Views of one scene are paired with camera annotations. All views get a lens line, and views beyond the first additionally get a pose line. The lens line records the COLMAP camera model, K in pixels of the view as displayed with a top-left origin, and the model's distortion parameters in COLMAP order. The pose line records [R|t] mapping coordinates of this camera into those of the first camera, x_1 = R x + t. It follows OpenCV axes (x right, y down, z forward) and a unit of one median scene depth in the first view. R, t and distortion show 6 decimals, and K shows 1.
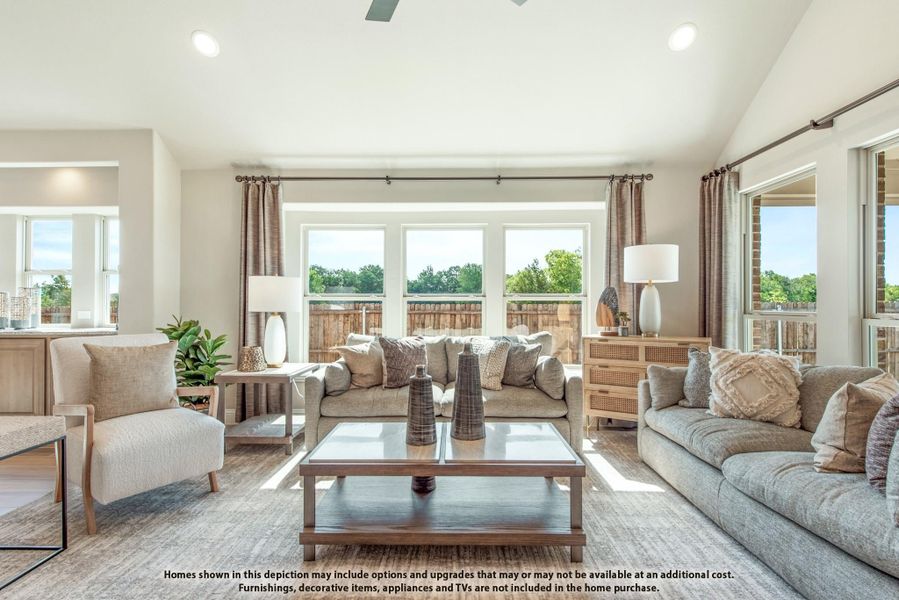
lens RADIAL K [[478.3, 0, 452.2], [0, 478.3, 297.6], [0, 0, 1]] dist [0.006754, -0.003160]
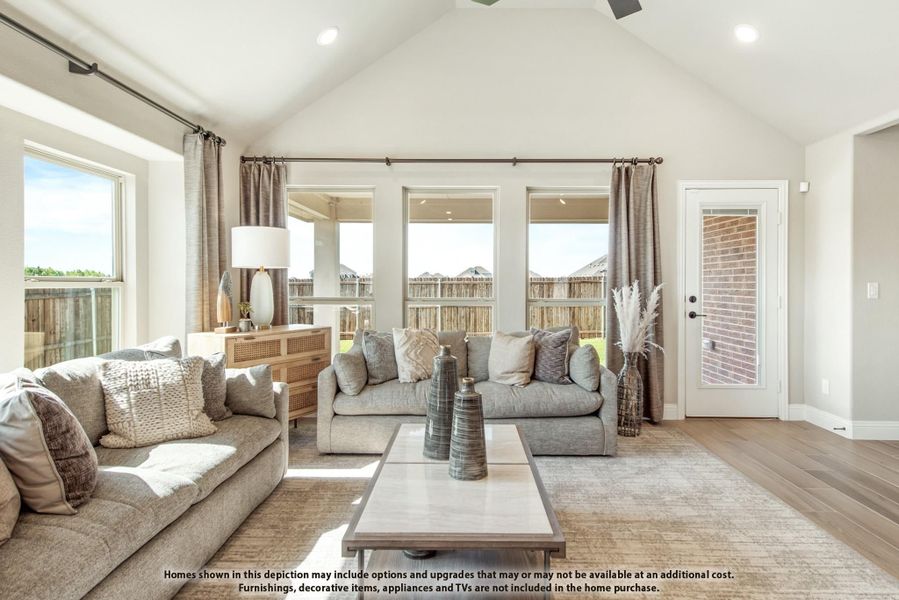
lens RADIAL K [[499.0, 0, 462.9], [0, 499.0, 284.3], [0, 0, 1]] dist [0.021292, -0.006049]
pose [[-0.014701, -0.000333, 0.999892, -0.525663], [-0.009499, 0.999955, 0.000193, -0.004999], [-0.999847, -0.009495, -0.014703, 0.633770]]
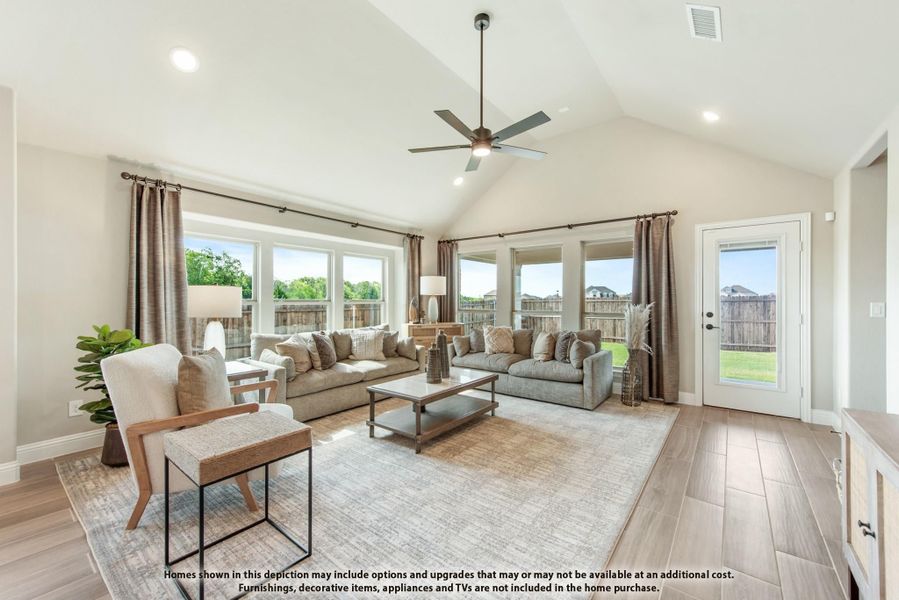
lens RADIAL K [[355.3, 0, 460.4], [0, 355.3, 299.7], [0, 0, 1]] dist [0.002750, -0.000629]
pose [[0.585502, 0.004627, 0.810658, -0.676677], [-0.008664, 0.999962, 0.000550, -0.014208], [-0.810625, -0.007345, 0.585520, 0.072941]]
